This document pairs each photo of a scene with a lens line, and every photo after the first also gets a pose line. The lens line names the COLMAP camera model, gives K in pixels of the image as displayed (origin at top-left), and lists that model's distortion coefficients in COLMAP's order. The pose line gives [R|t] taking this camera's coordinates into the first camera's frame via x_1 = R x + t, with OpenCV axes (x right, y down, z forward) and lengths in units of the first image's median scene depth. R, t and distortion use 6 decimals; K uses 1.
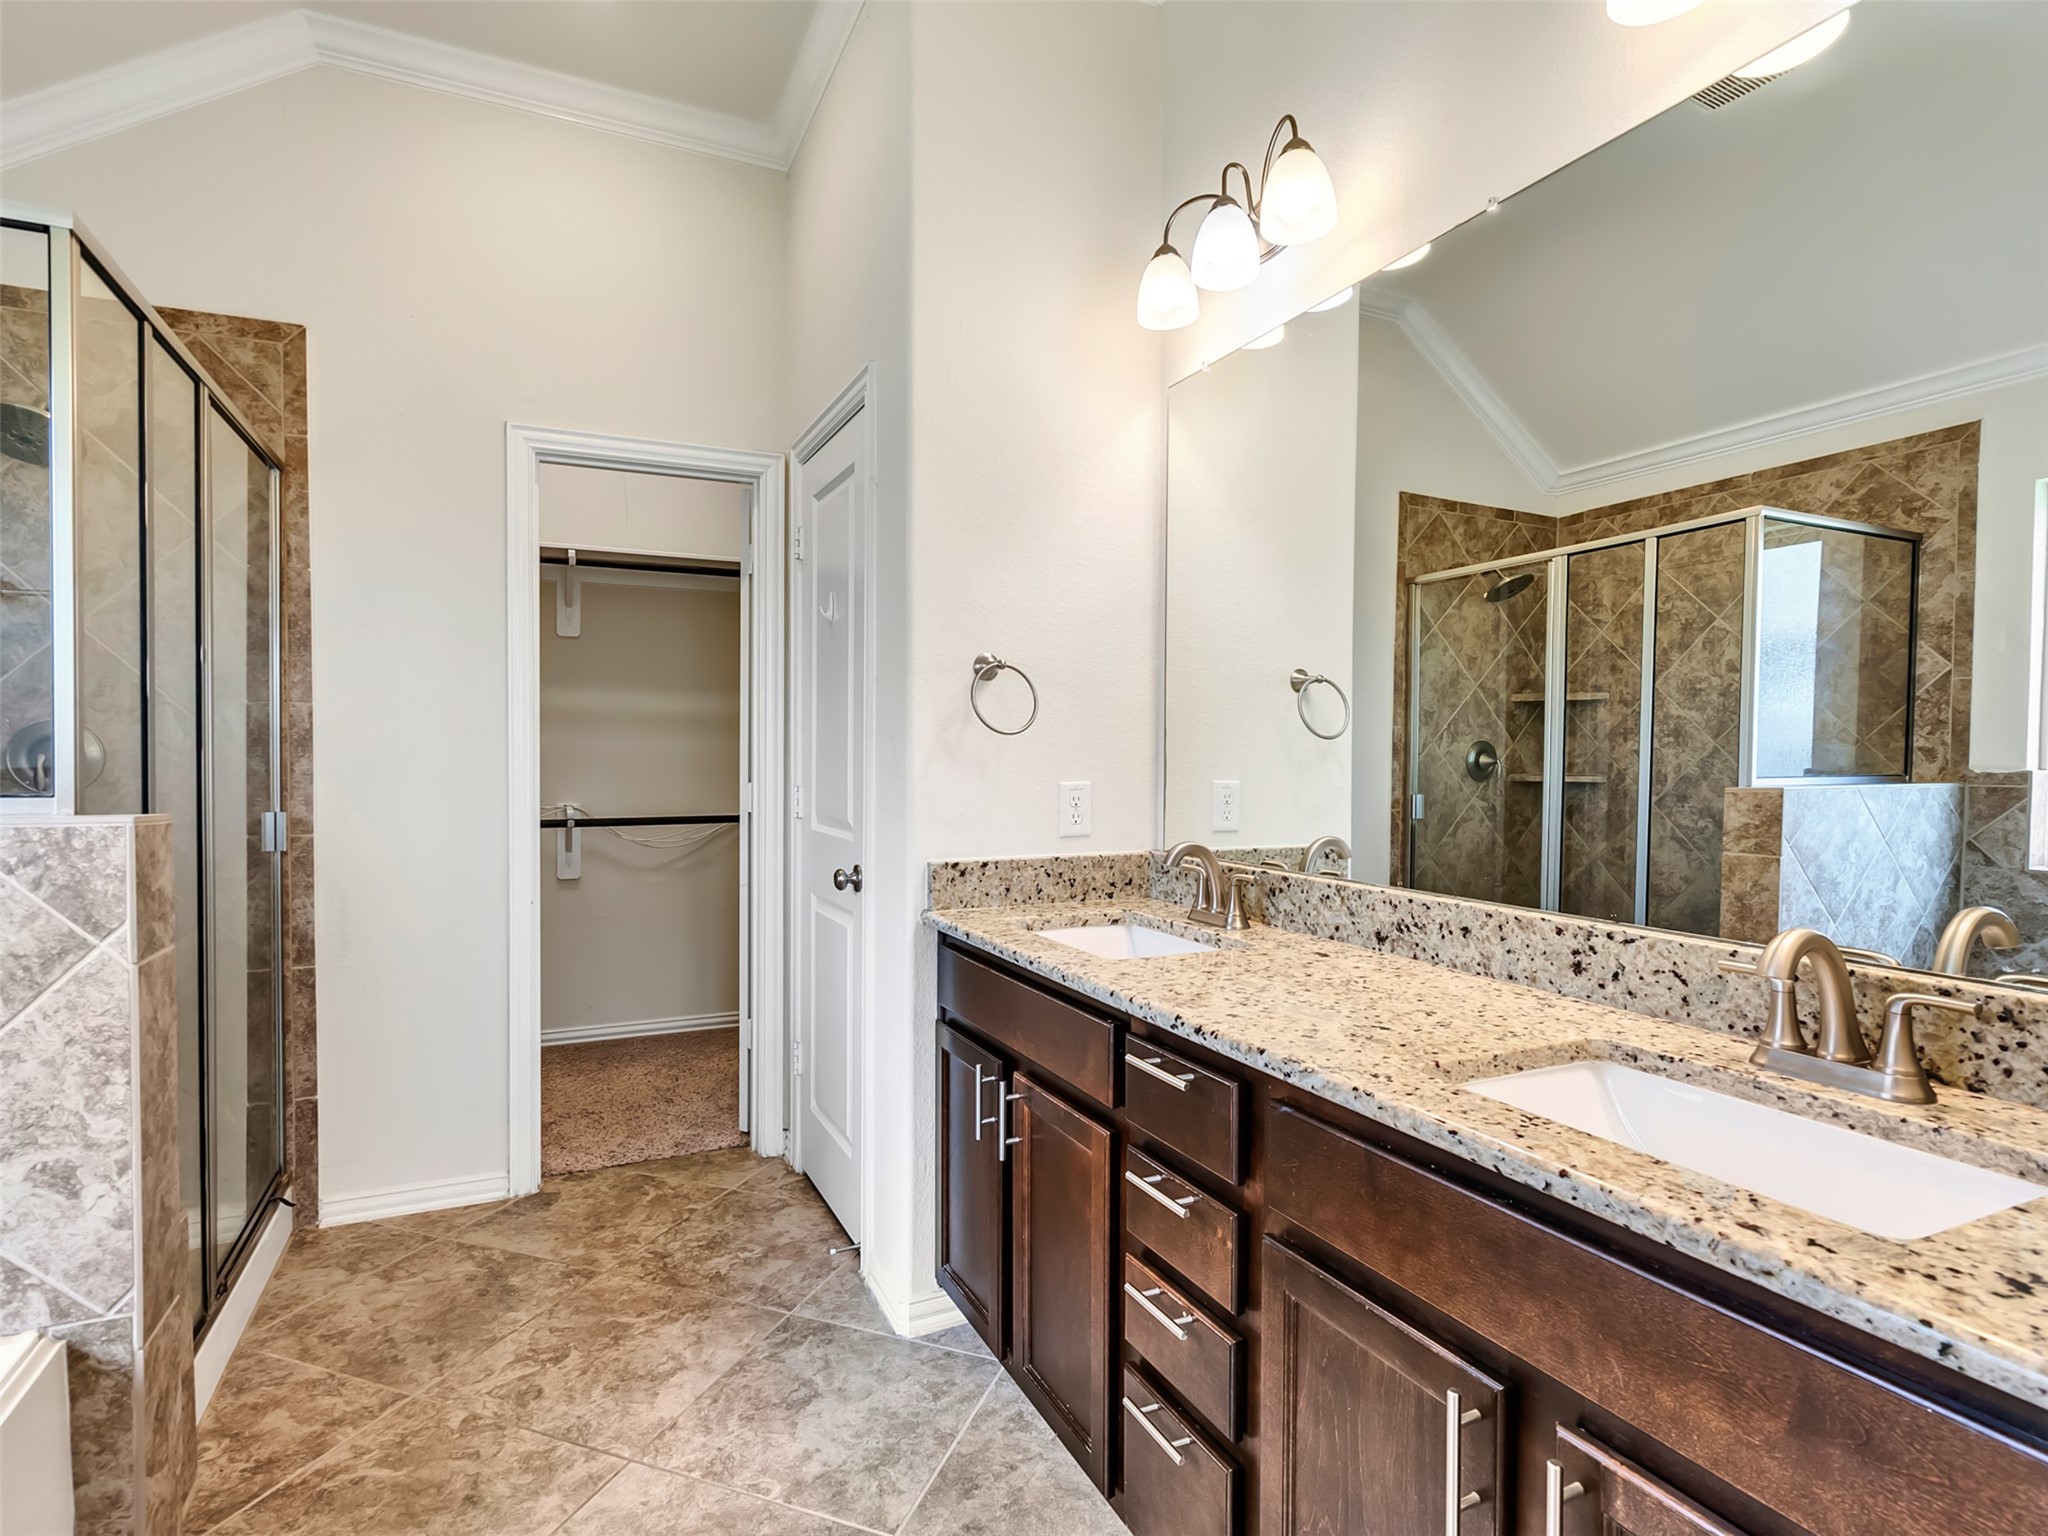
lens RADIAL K [[1045.8, 0, 1012.1], [0, 1045.8, 774.0], [0, 0, 1]] dist [-0.003752, 0.002206]
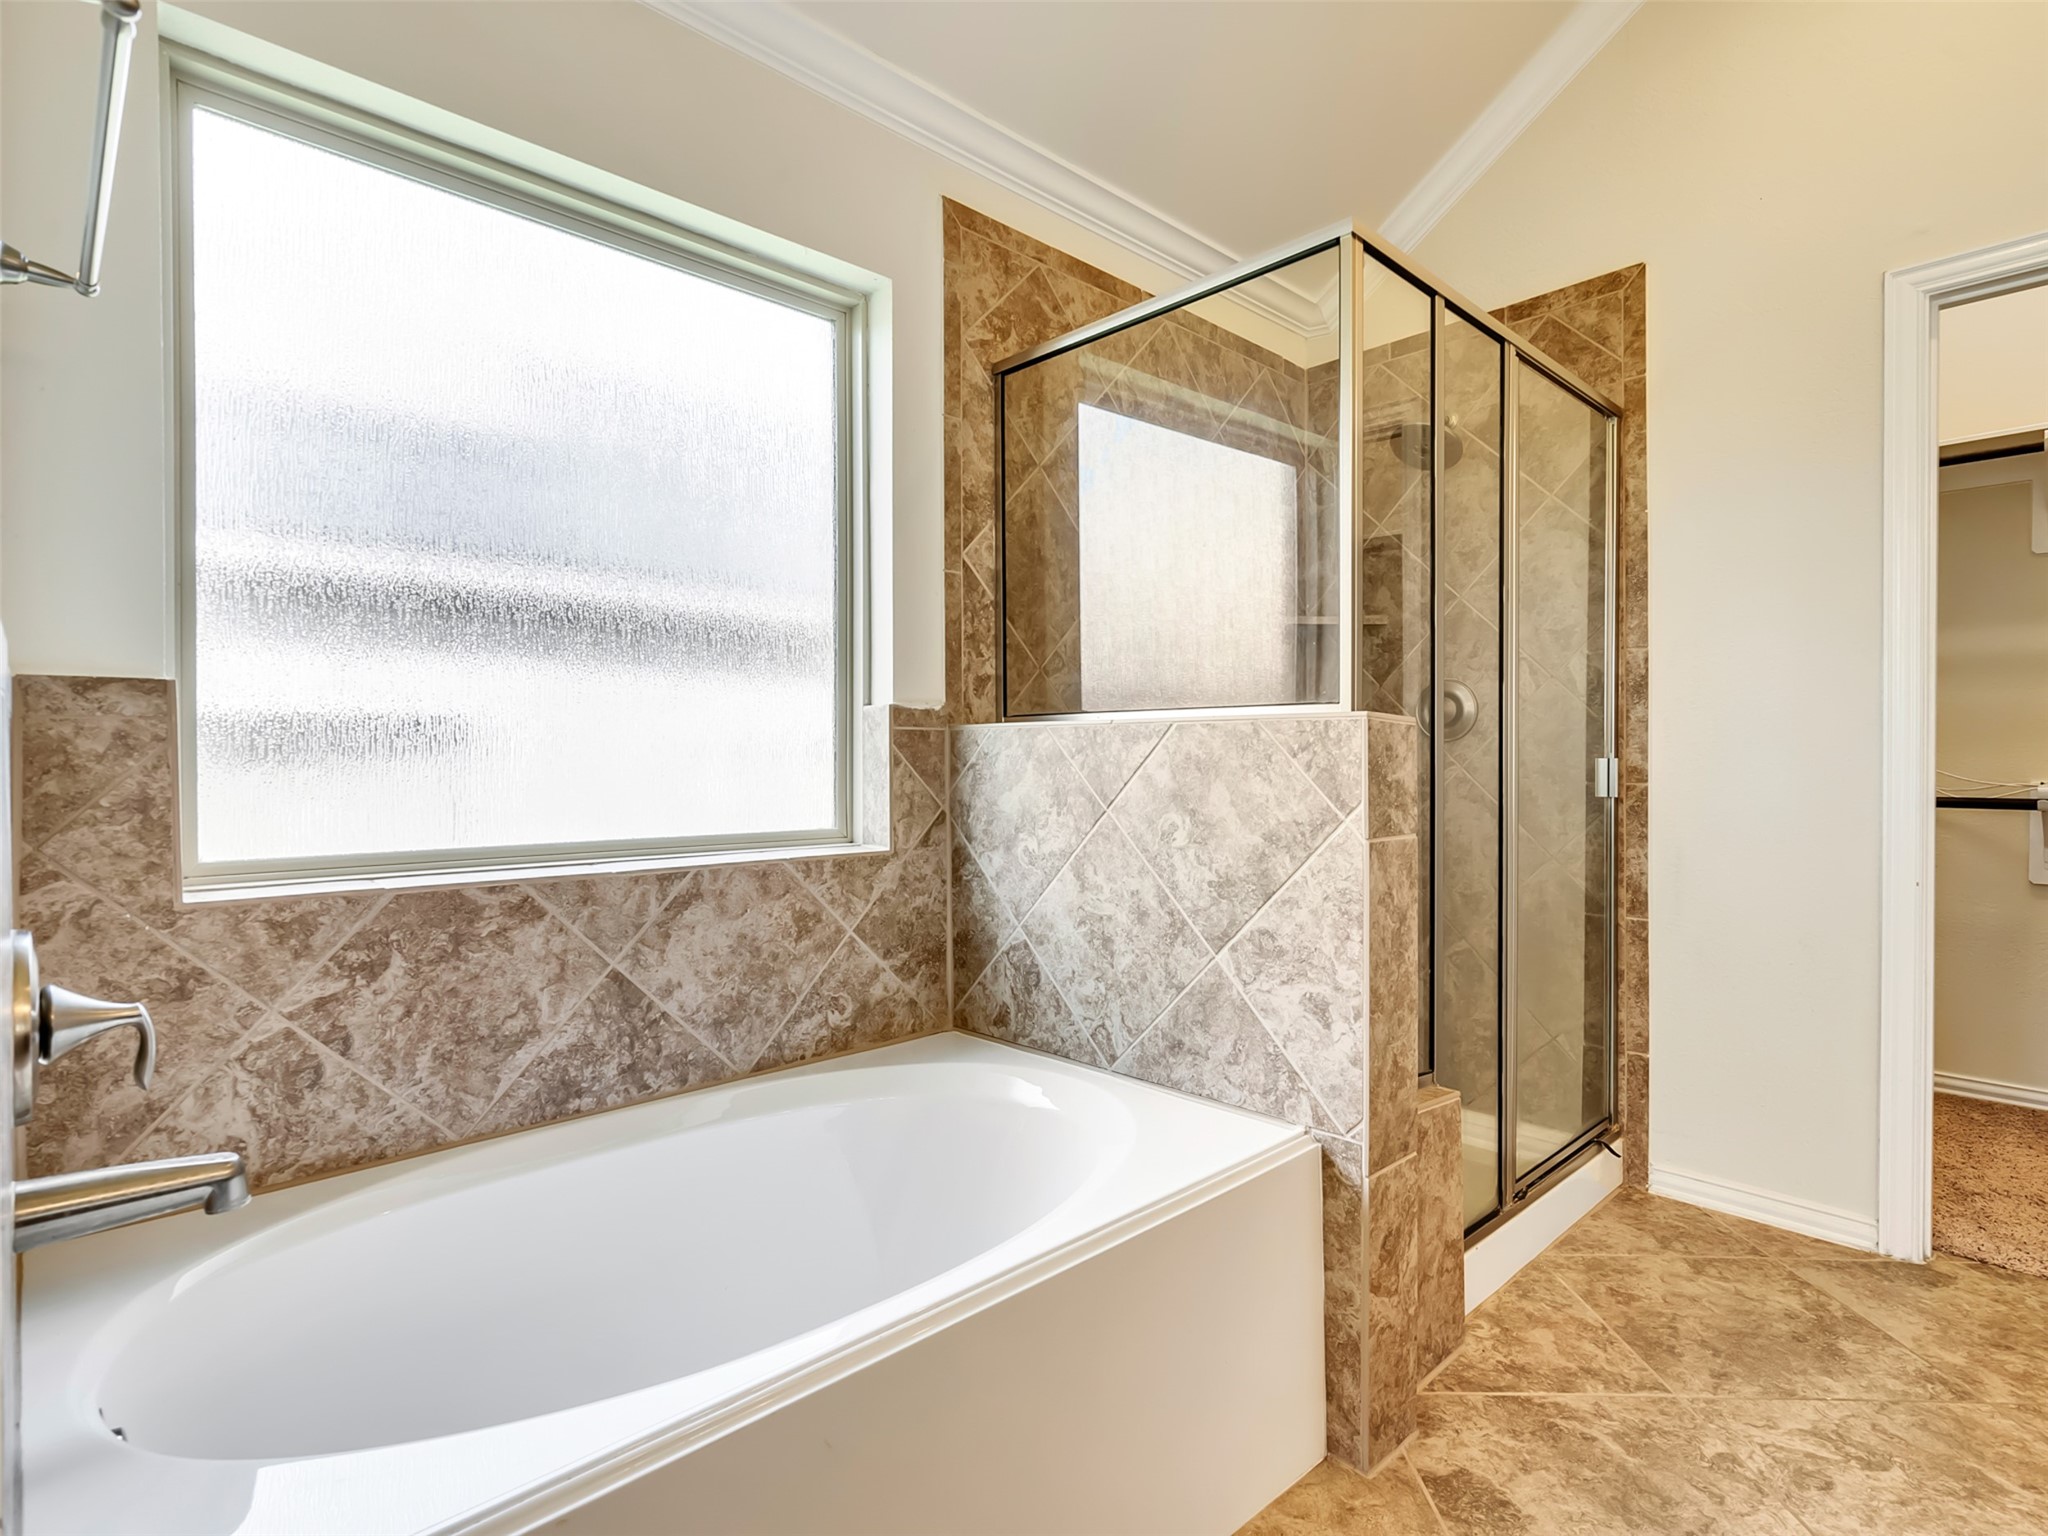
lens RADIAL K [[1045.8, 0, 1011.7], [0, 1045.8, 767.9], [0, 0, 1]] dist [-0.003752, 0.002206]
pose [[0.317143, 0.005120, -0.948364, 0.076082], [-0.018867, 0.999822, -0.000912, 0.065718], [0.948190, 0.018181, 0.317183, 0.154408]]
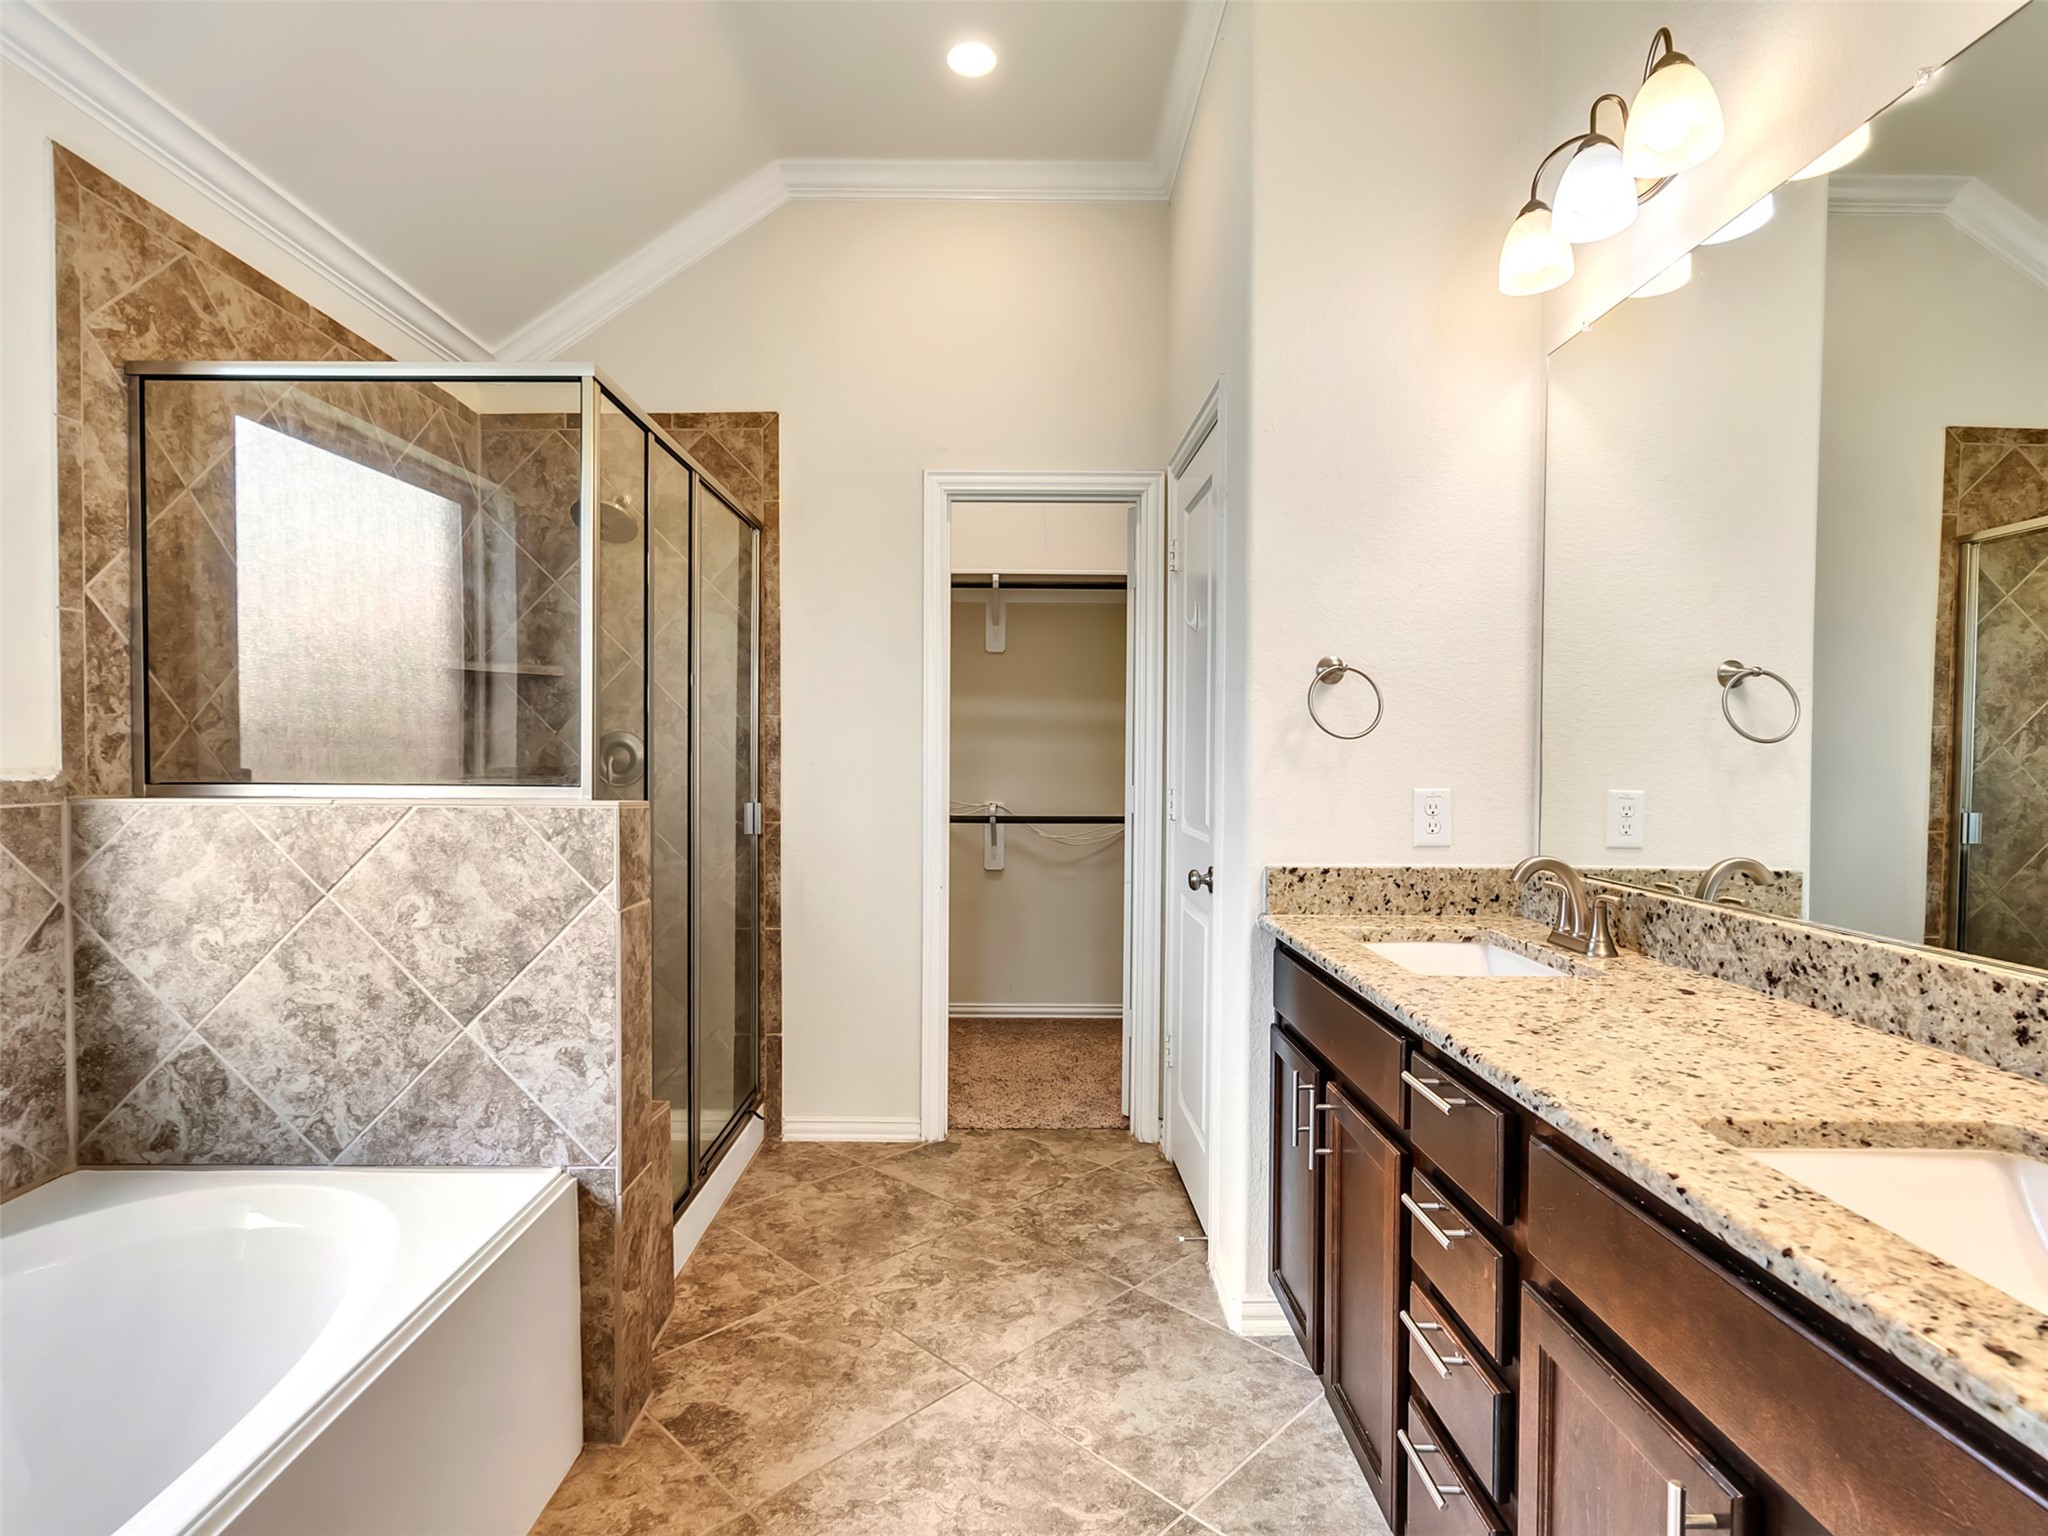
lens RADIAL K [[1045.8, 0, 1010.9], [0, 1045.8, 775.8], [0, 0, 1]] dist [-0.003752, 0.002206]
pose [[0.908868, 0.010537, -0.416950, 0.111877], [-0.011599, 0.999933, -0.000013, 0.000509], [0.416922, 0.004847, 0.908929, -0.014568]]
